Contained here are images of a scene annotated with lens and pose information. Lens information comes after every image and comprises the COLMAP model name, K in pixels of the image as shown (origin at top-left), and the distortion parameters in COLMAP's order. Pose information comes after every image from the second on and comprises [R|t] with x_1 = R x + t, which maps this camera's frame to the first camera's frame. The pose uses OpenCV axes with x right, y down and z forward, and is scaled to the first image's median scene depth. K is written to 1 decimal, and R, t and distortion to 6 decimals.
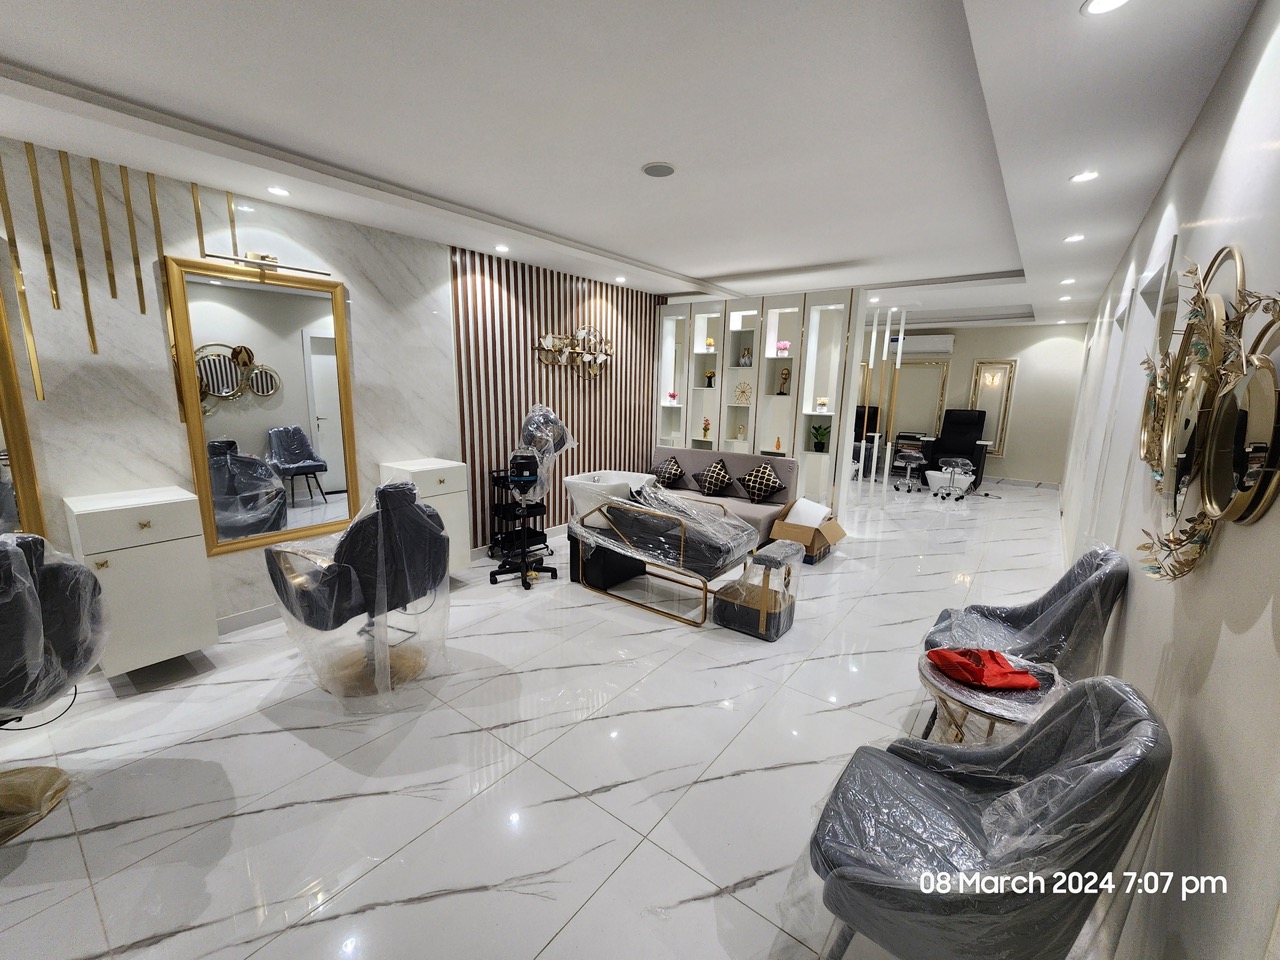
lens RADIAL K [[528.3, 0, 632.8], [0, 528.3, 479.5], [0, 0, 1]] dist [0.001189, -0.000343]
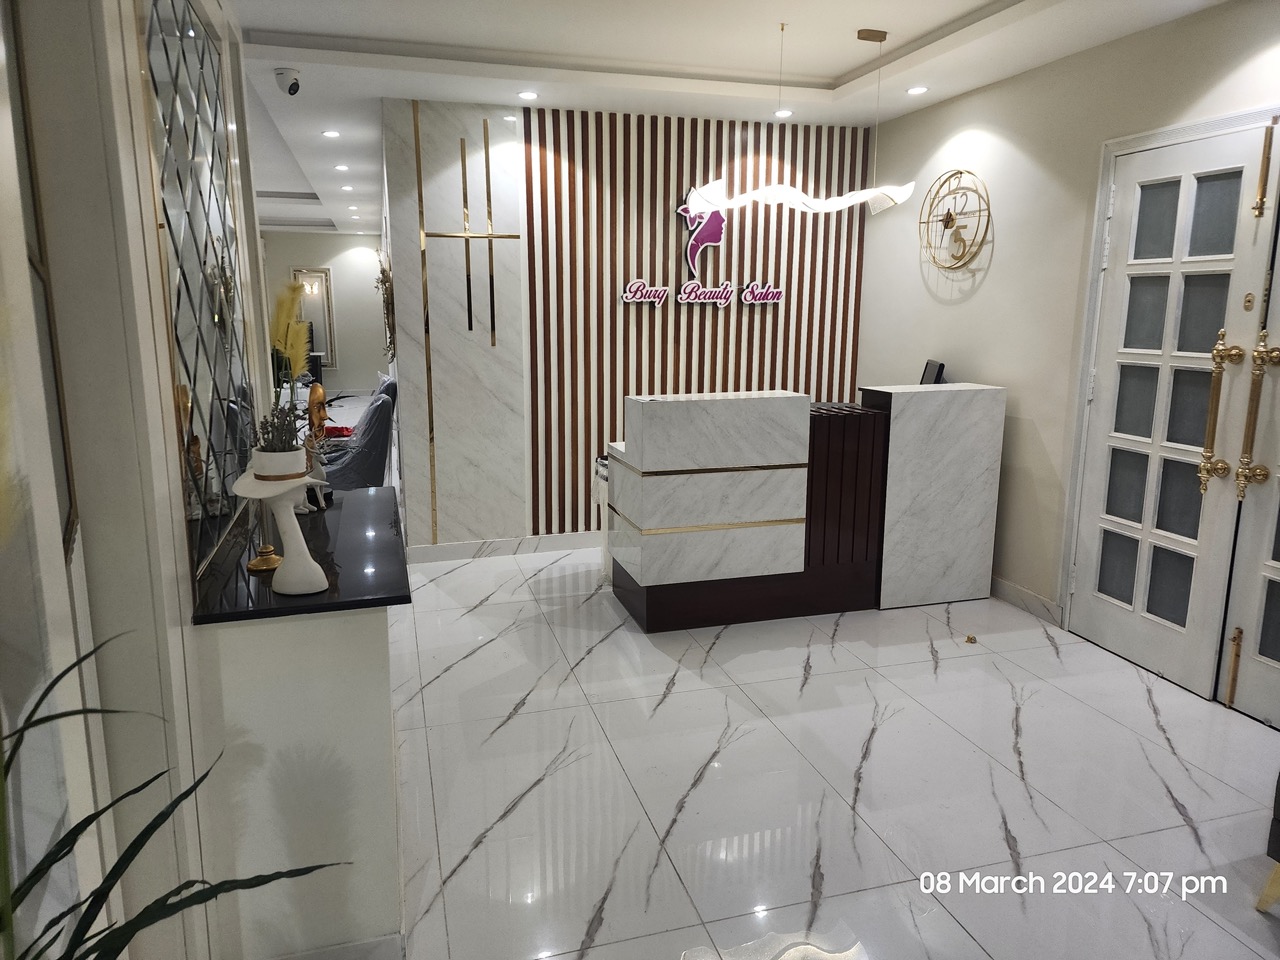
lens RADIAL K [[855.5, 0, 633.8], [0, 855.5, 465.4], [0, 0, 1]] dist [0.093596, -0.089554]
pose [[0.584891, -0.171165, 0.792846, -0.441112], [0.161310, 0.982502, 0.093110, 0.116650], [-0.794910, 0.073435, 0.602267, -0.613291]]
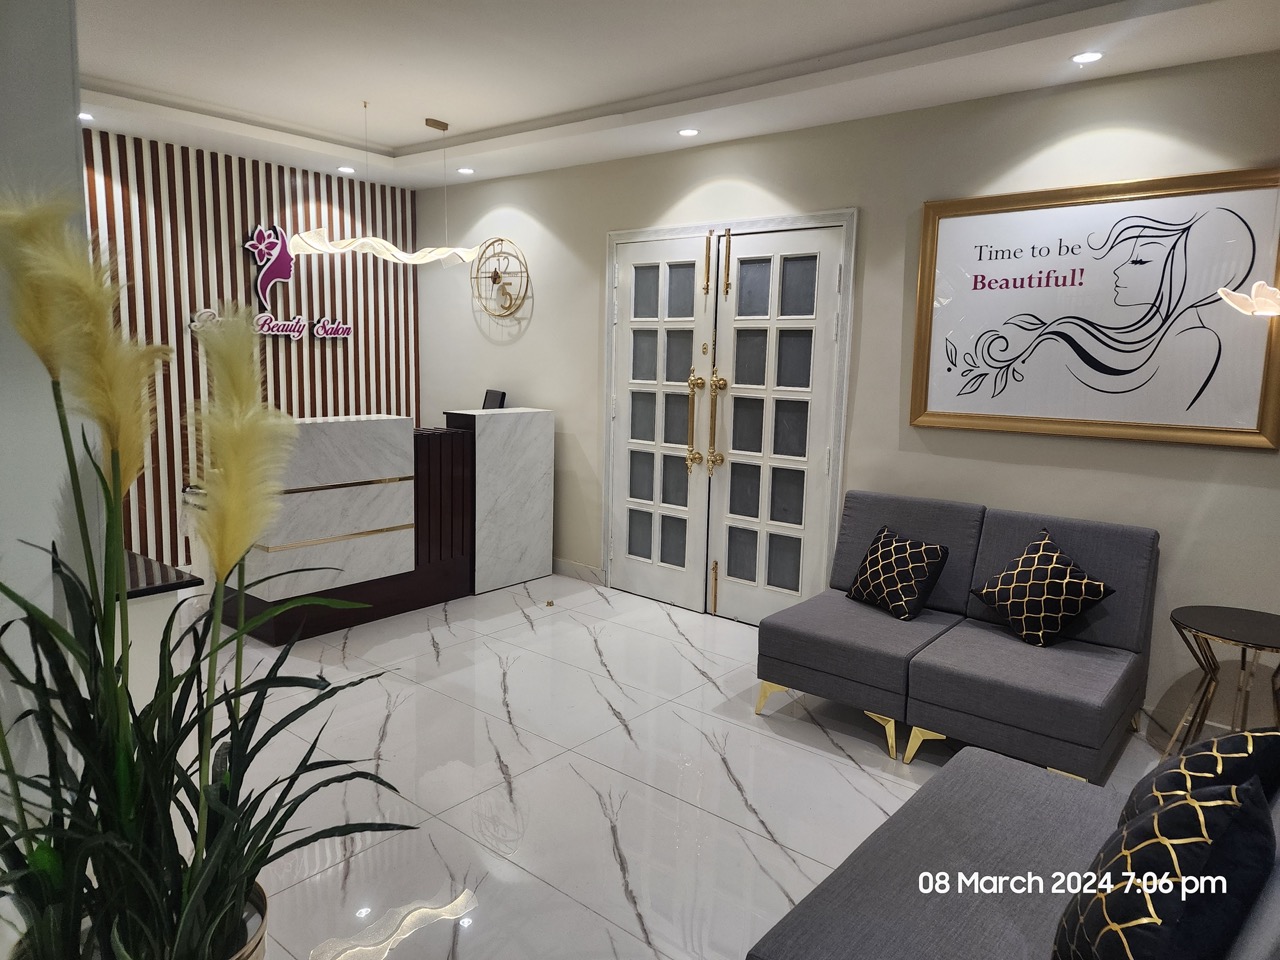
lens RADIAL K [[848.2, 0, 646.4], [0, 848.2, 471.8], [0, 0, 1]] dist [0.085153, -0.083631]
pose [[0.031185, -0.162868, 0.986155, -0.604288], [0.159422, 0.974814, 0.155954, 0.107456], [-0.986718, 0.152351, 0.056365, -0.566396]]
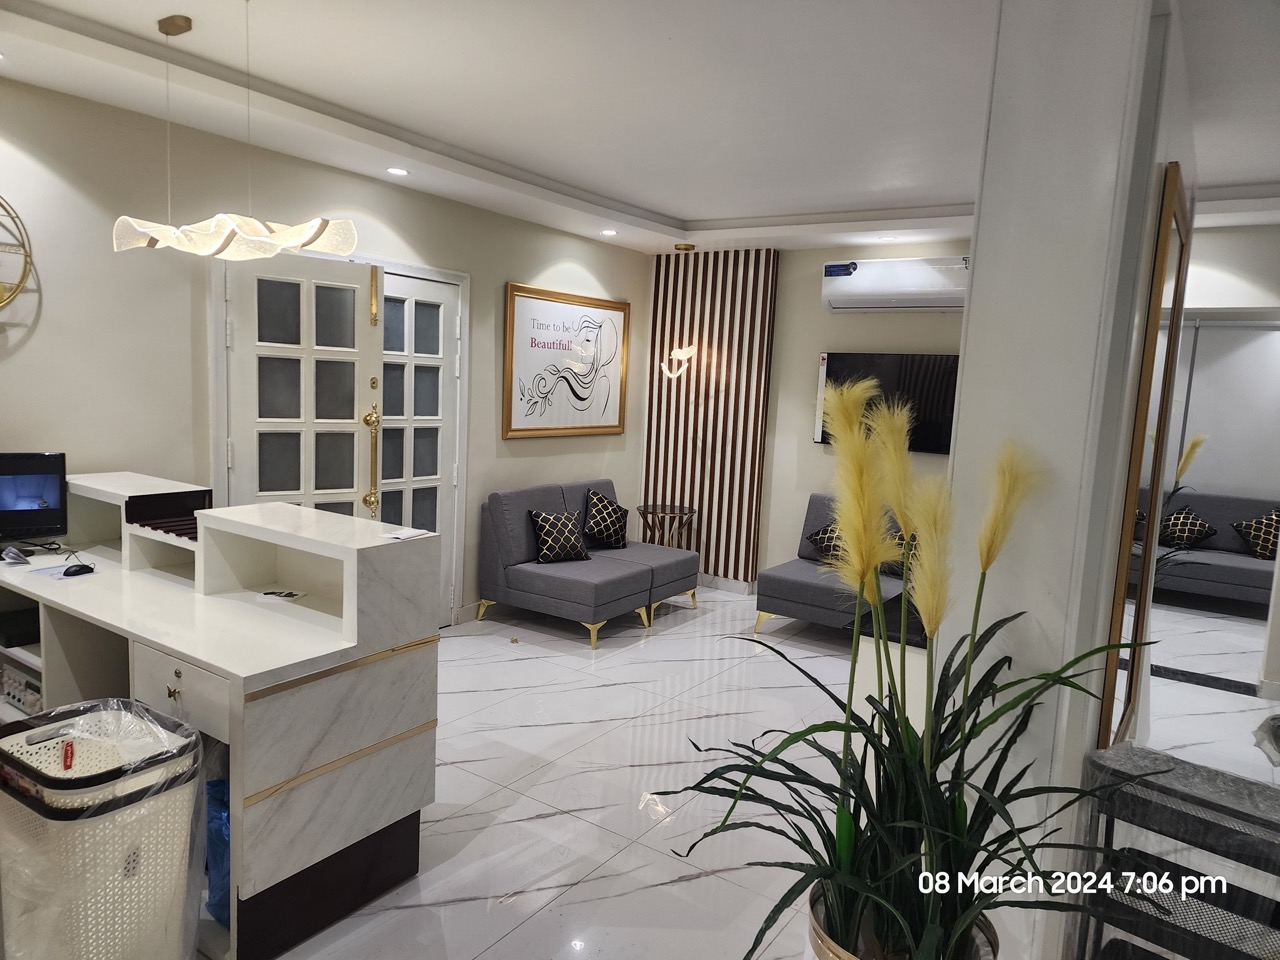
lens RADIAL K [[847.2, 0, 632.5], [0, 847.2, 484.2], [0, 0, 1]] dist [0.091997, -0.097236]
pose [[-0.995681, -0.060975, -0.070004, 0.048777], [-0.079094, 0.951980, 0.295767, -0.044024], [0.048608, 0.300027, -0.952692, 0.244464]]
